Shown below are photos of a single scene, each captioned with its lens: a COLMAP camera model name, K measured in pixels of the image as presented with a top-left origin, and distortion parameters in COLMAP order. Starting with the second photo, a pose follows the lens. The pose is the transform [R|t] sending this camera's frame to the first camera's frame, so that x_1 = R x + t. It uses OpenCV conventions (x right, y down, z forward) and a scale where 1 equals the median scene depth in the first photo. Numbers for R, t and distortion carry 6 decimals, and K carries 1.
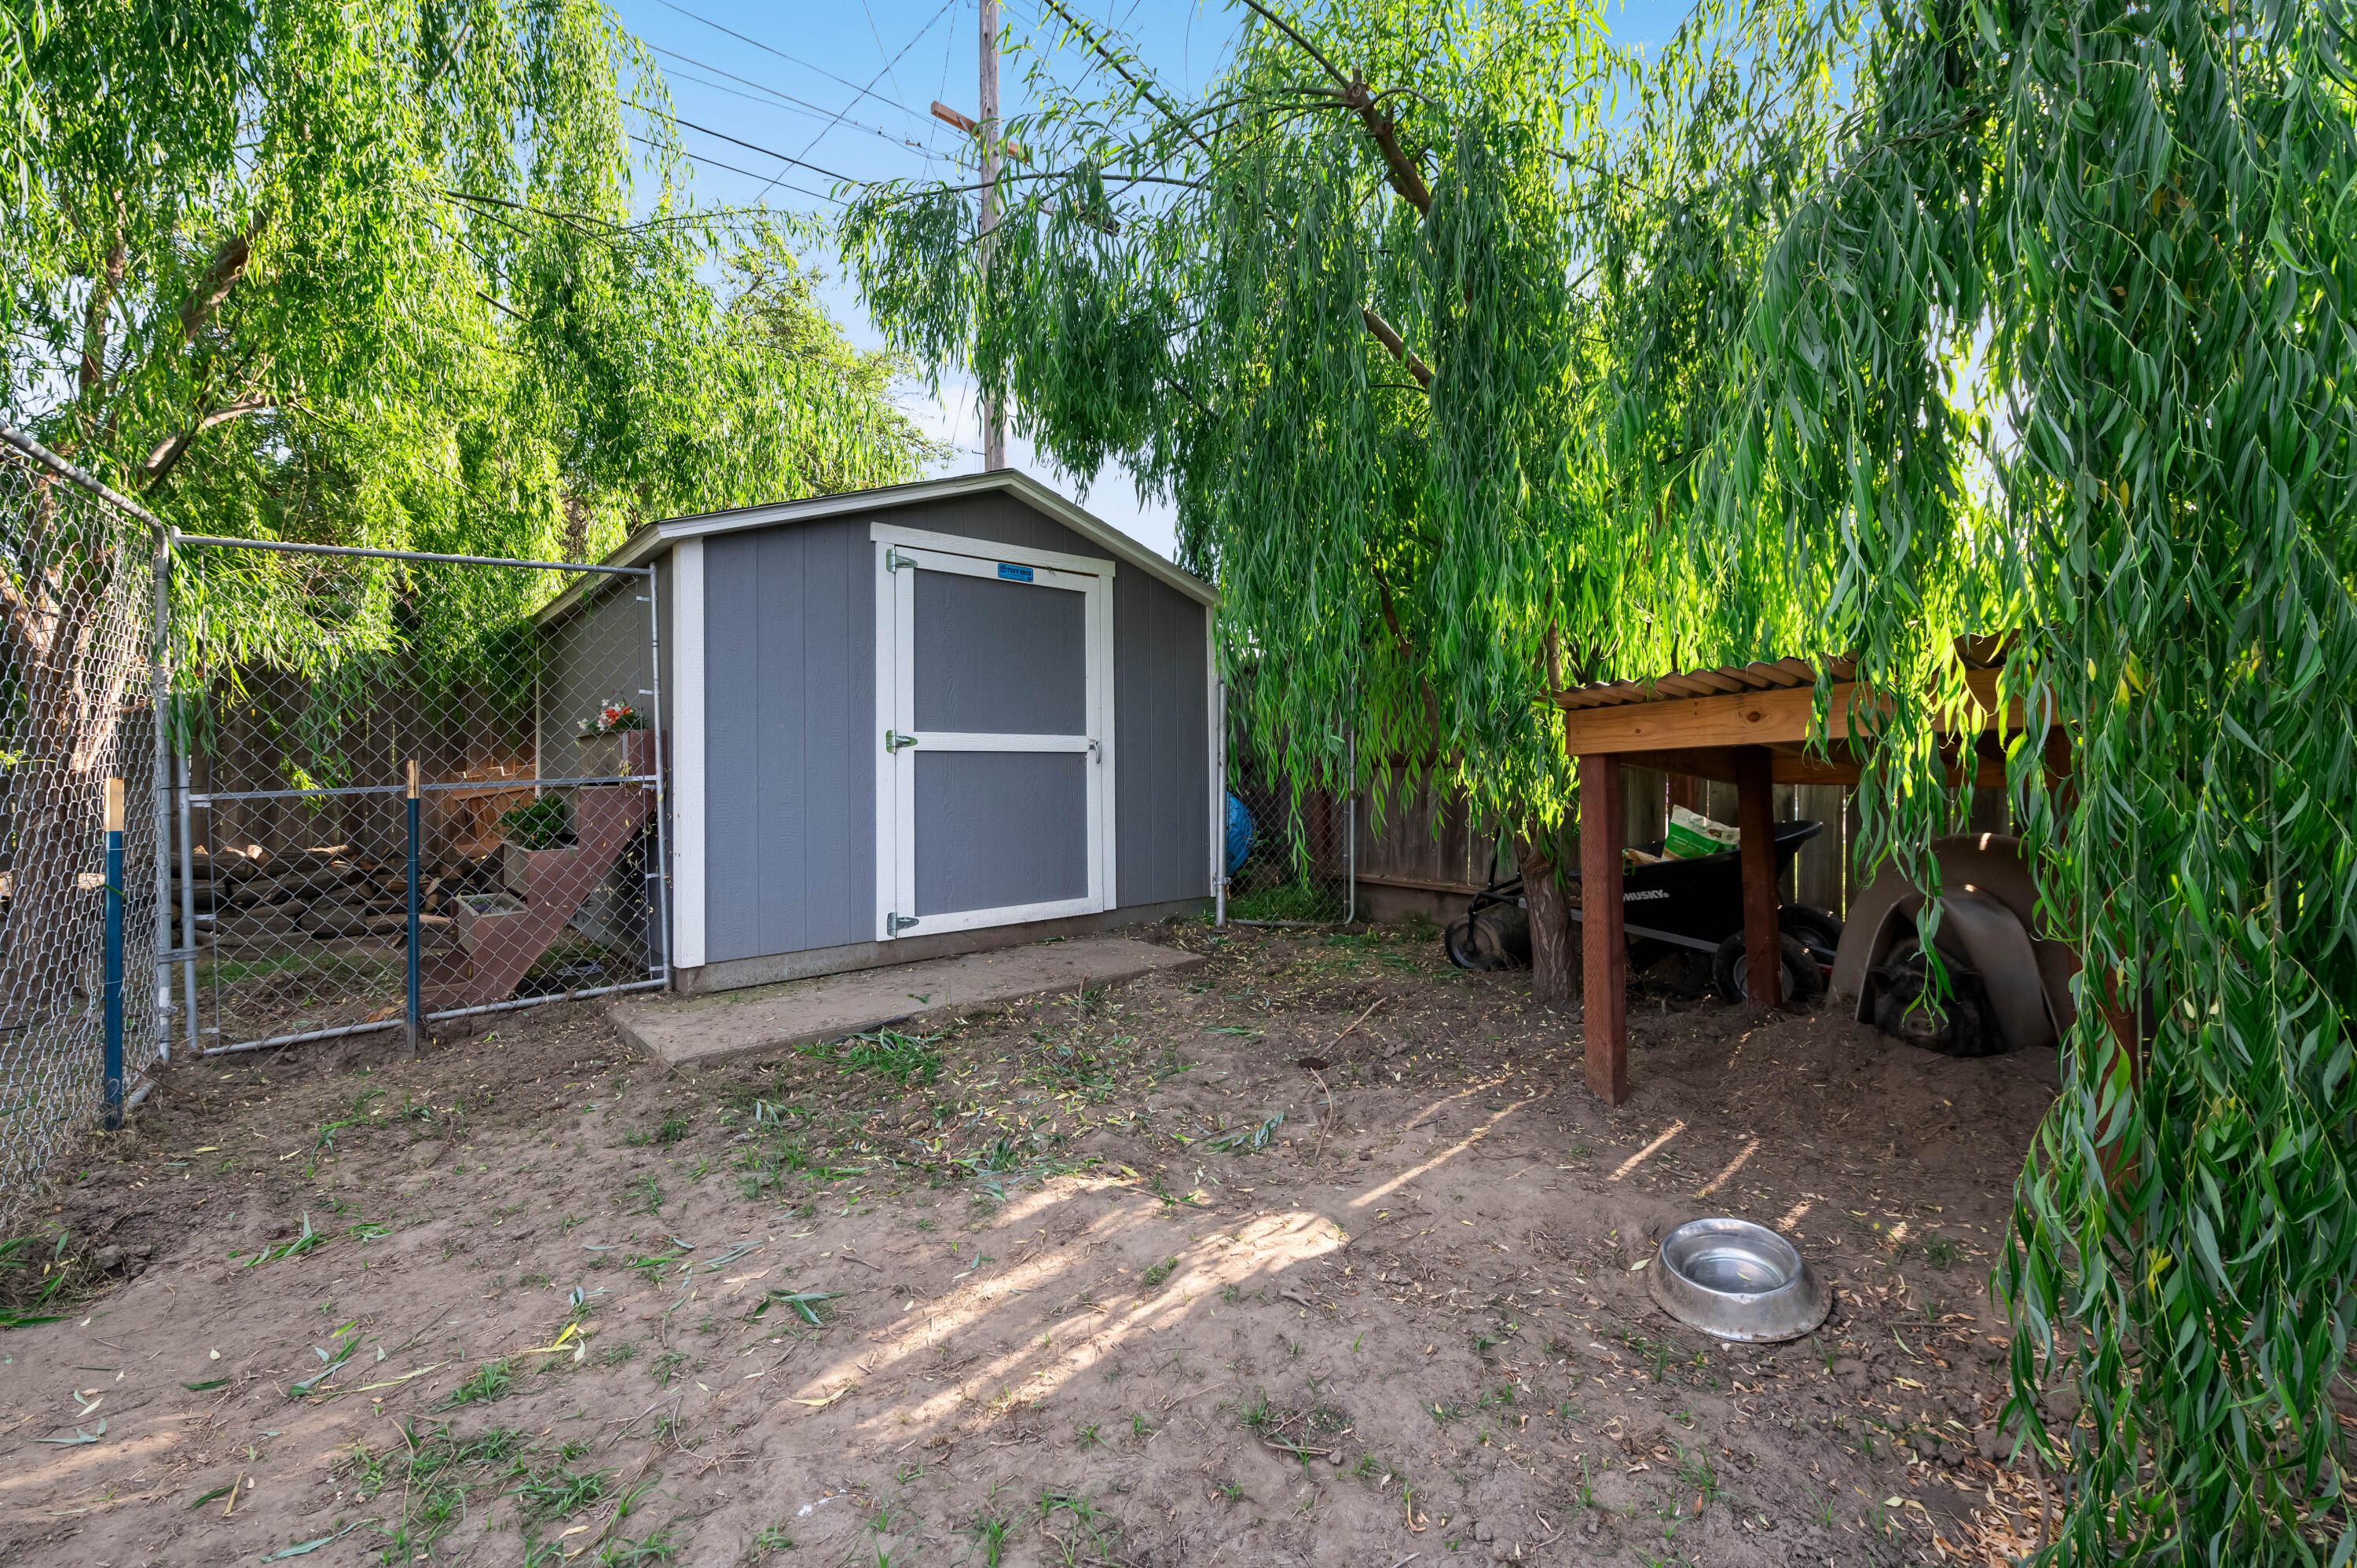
lens RADIAL K [[957.1, 0, 1173.1], [0, 957.1, 788.9], [0, 0, 1]] dist [-0.006991, -0.000268]
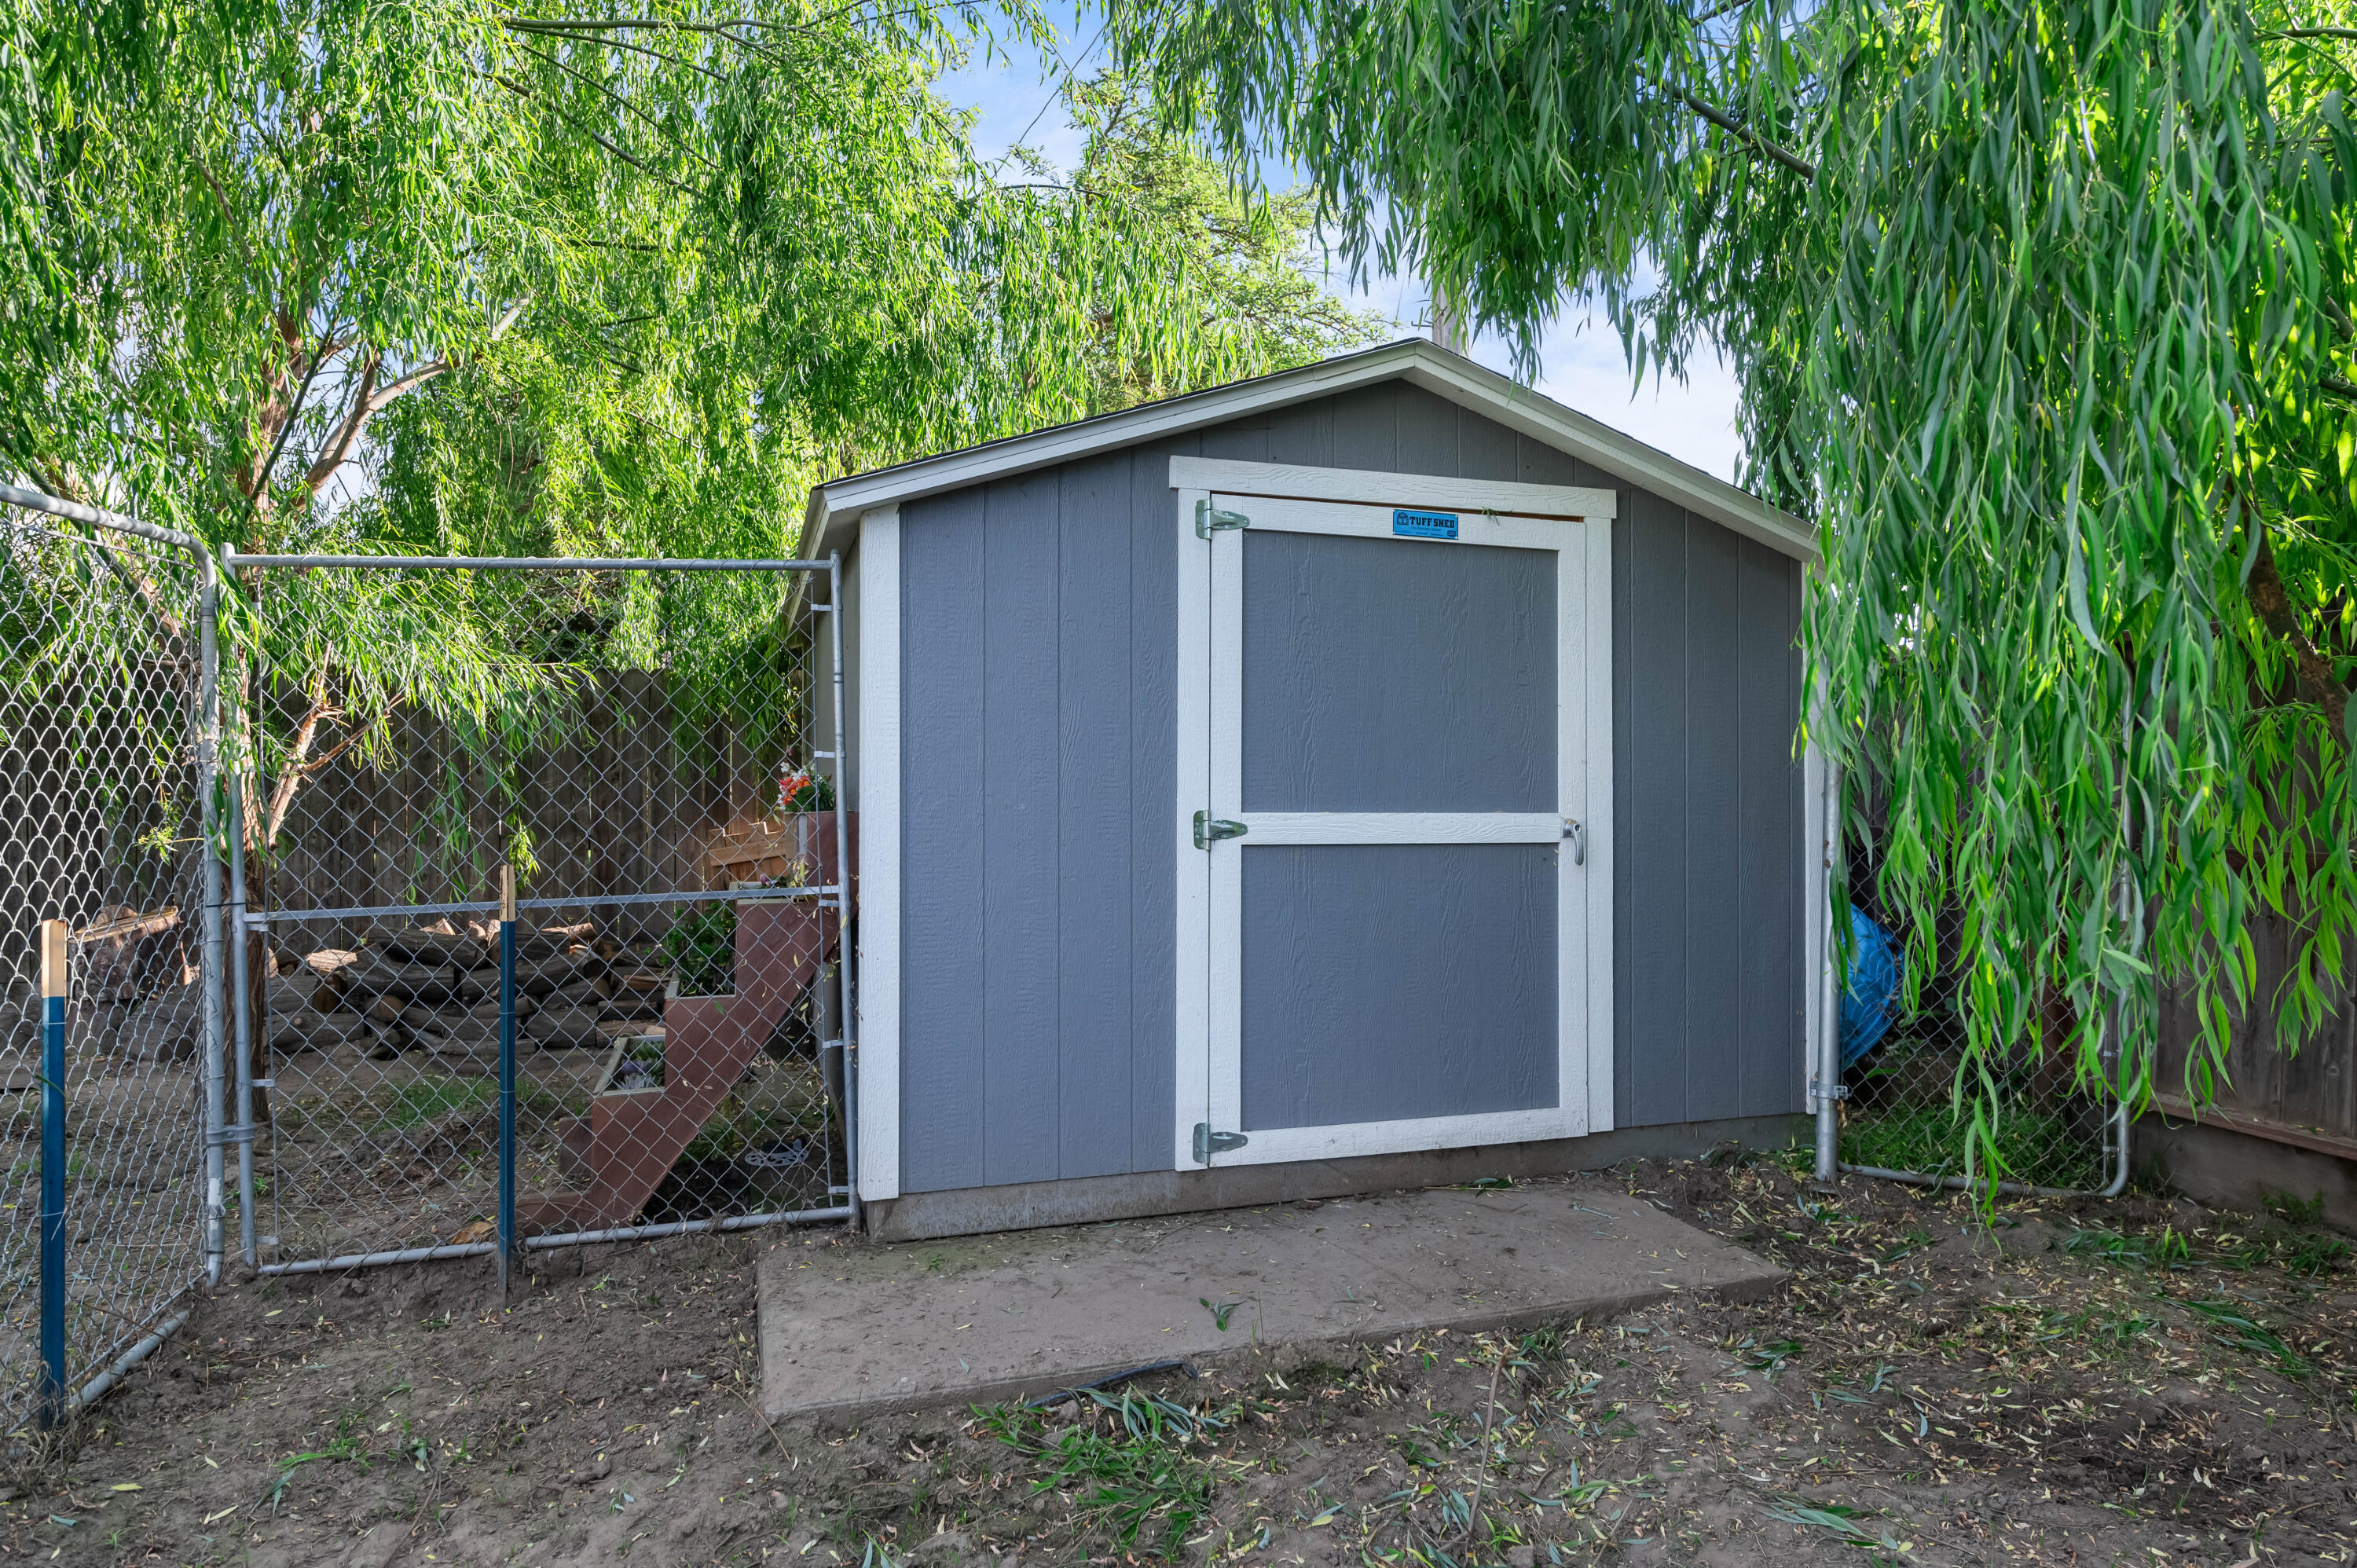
lens RADIAL K [[1434.2, 0, 1182.6], [0, 1434.2, 807.1], [0, 0, 1]] dist [-0.003987, -0.000048]
pose [[0.927219, 0.009867, -0.374389, 0.020333], [-0.015725, 0.999797, -0.012594, -0.054092], [0.374189, 0.017565, 0.927186, 0.195944]]
